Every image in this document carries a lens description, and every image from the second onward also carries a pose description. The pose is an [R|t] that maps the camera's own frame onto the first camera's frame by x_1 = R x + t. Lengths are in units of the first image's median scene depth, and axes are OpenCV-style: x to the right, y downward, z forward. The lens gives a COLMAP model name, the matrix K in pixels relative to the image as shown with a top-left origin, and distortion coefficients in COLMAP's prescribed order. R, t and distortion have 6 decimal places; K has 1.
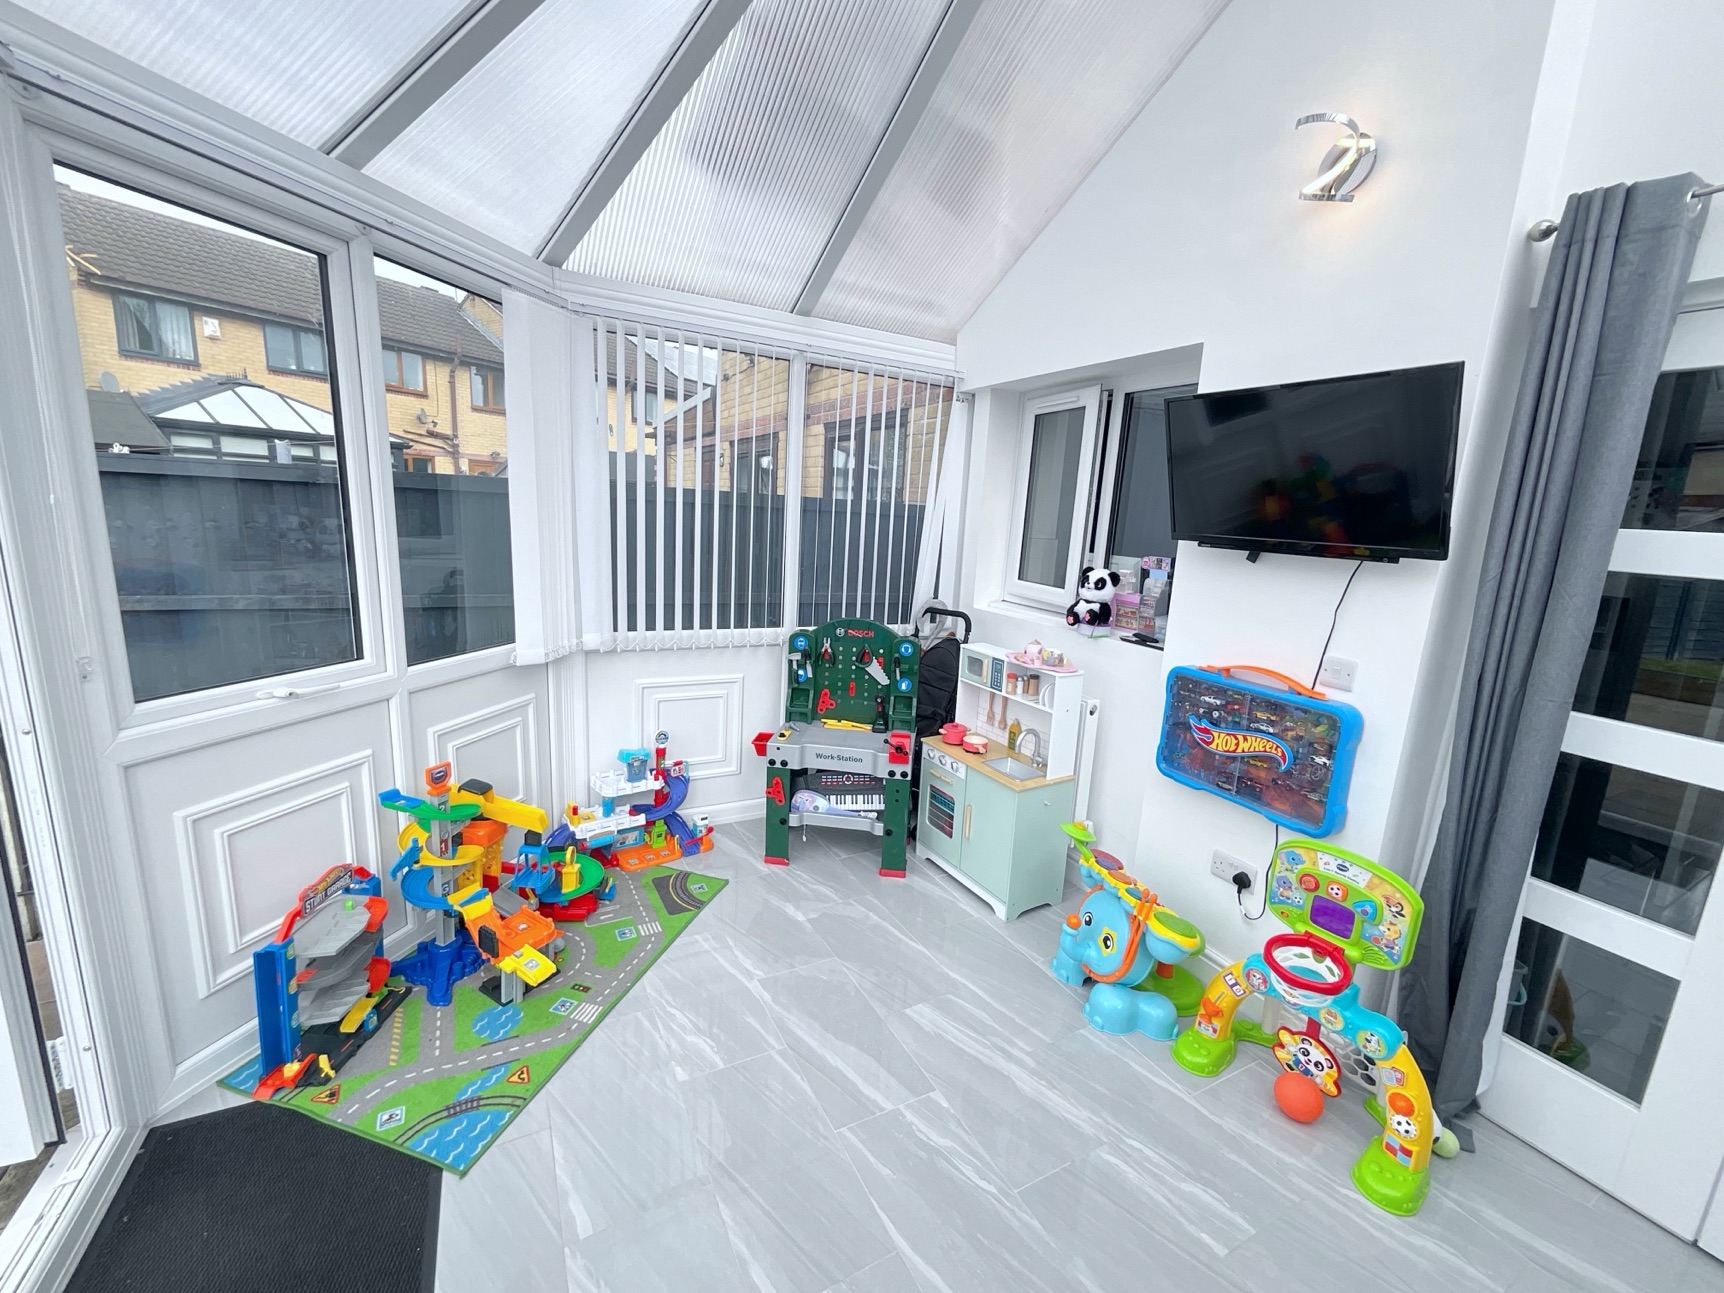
lens RADIAL K [[701.5, 0, 862.0], [0, 701.5, 646.5], [0, 0, 1]] dist [-0.000506, 0.000300]
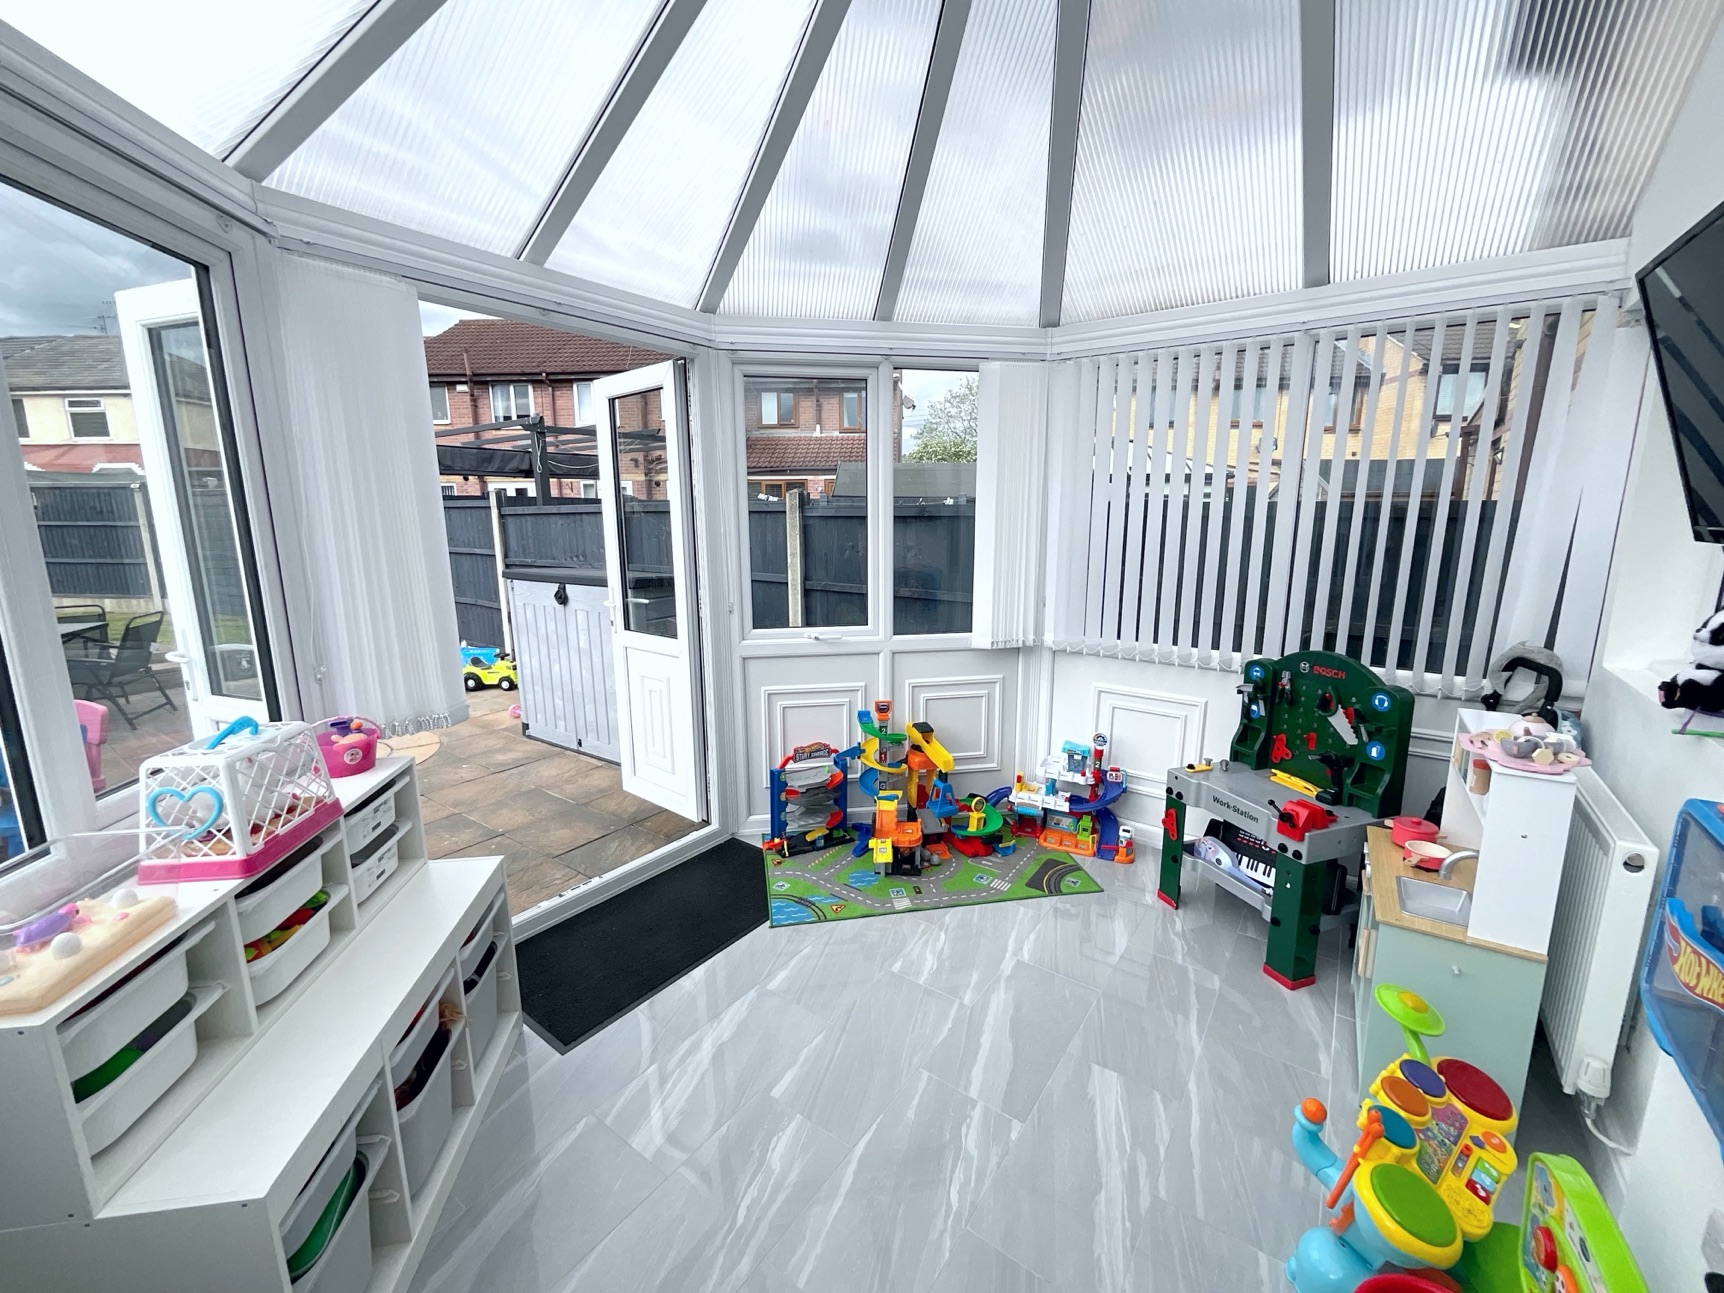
lens RADIAL K [[701.5, 0, 862.0], [0, 701.5, 646.5], [0, 0, 1]] dist [-0.000506, 0.000300]
pose [[0.437043, 0.116245, -0.891897, 0.500019], [-0.148002, 0.987391, 0.056167, -0.015191], [0.887180, 0.107455, 0.448737, 0.201268]]
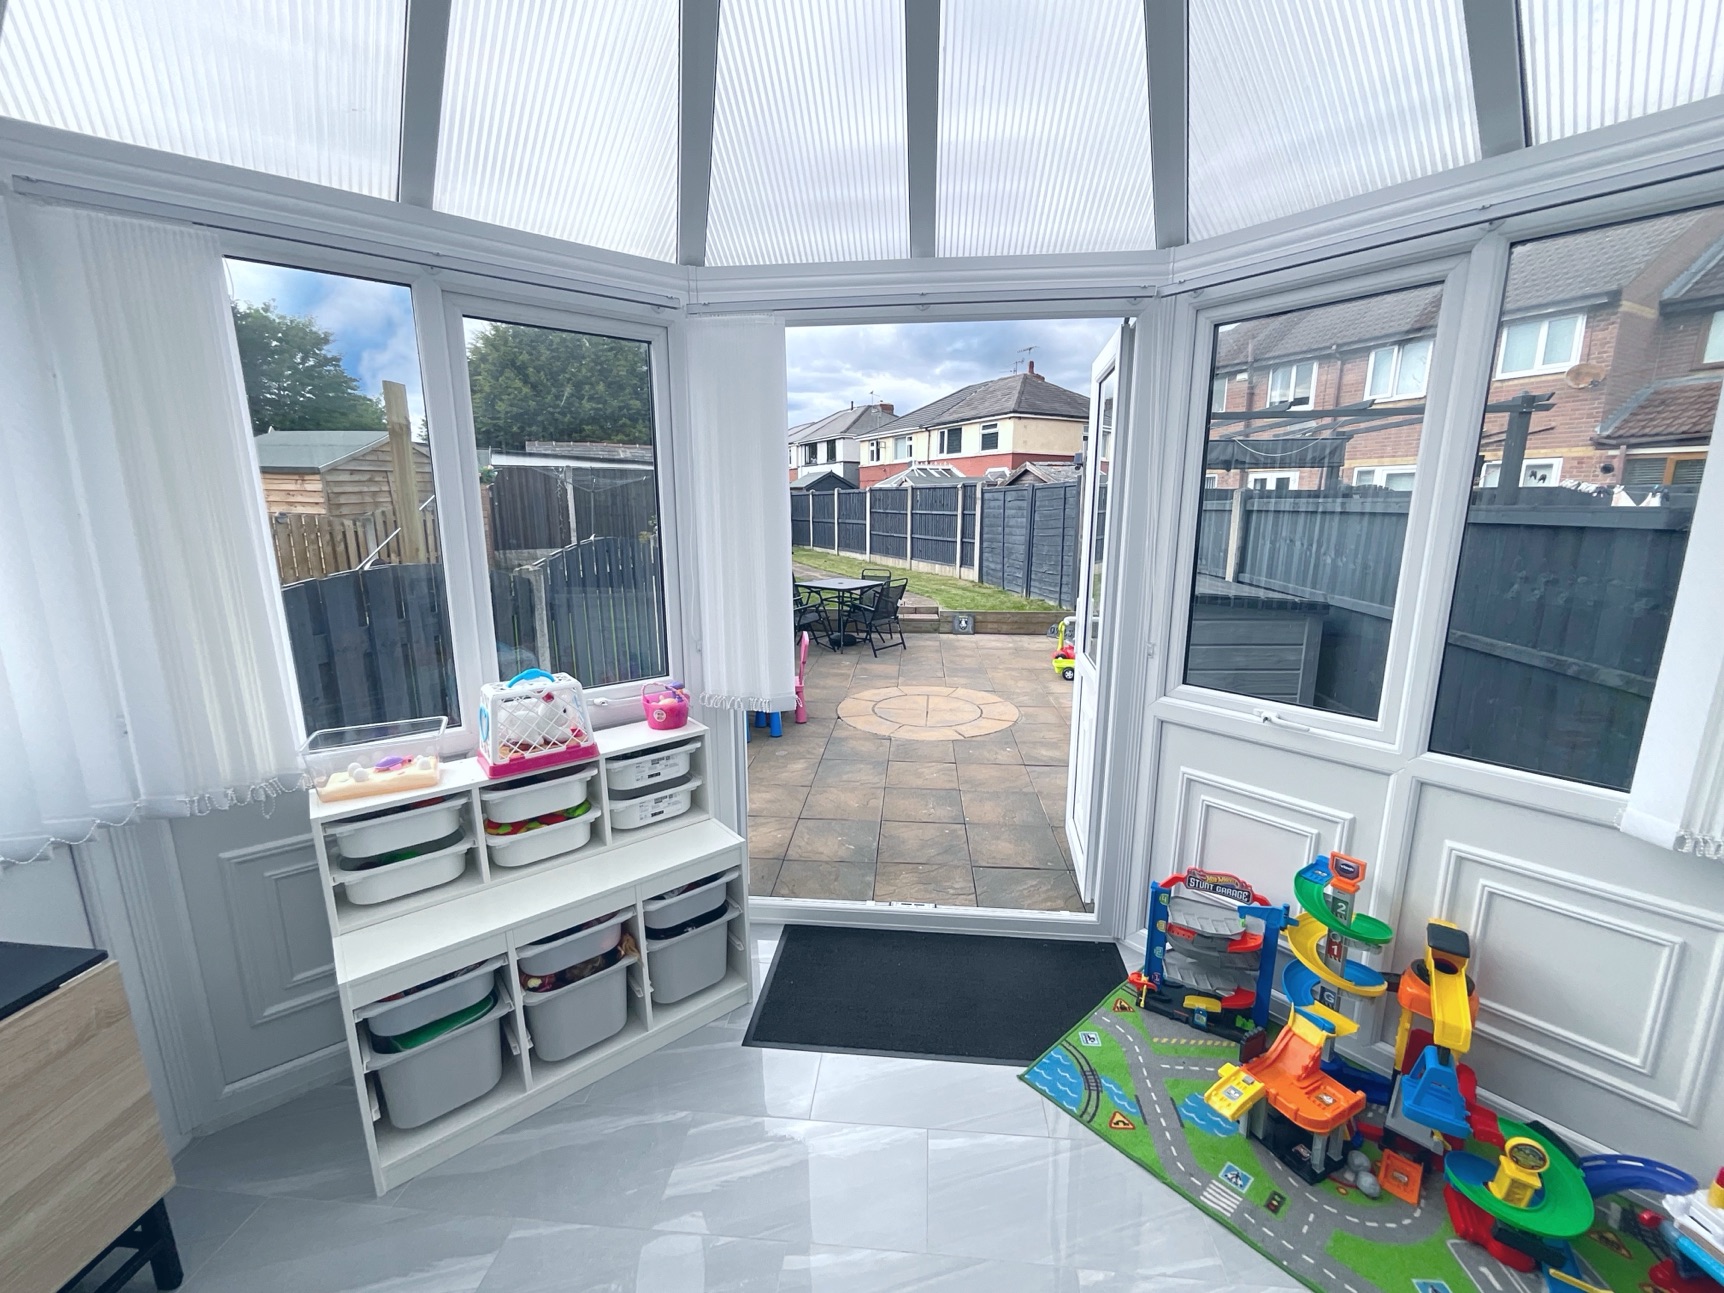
lens RADIAL K [[701.5, 0, 862.0], [0, 701.5, 646.5], [0, 0, 1]] dist [-0.000506, 0.000300]
pose [[-0.548320, 0.117222, -0.828012, 0.285145], [-0.187463, 0.947700, 0.258306, -0.131912], [0.814987, 0.296856, -0.497668, 0.626950]]
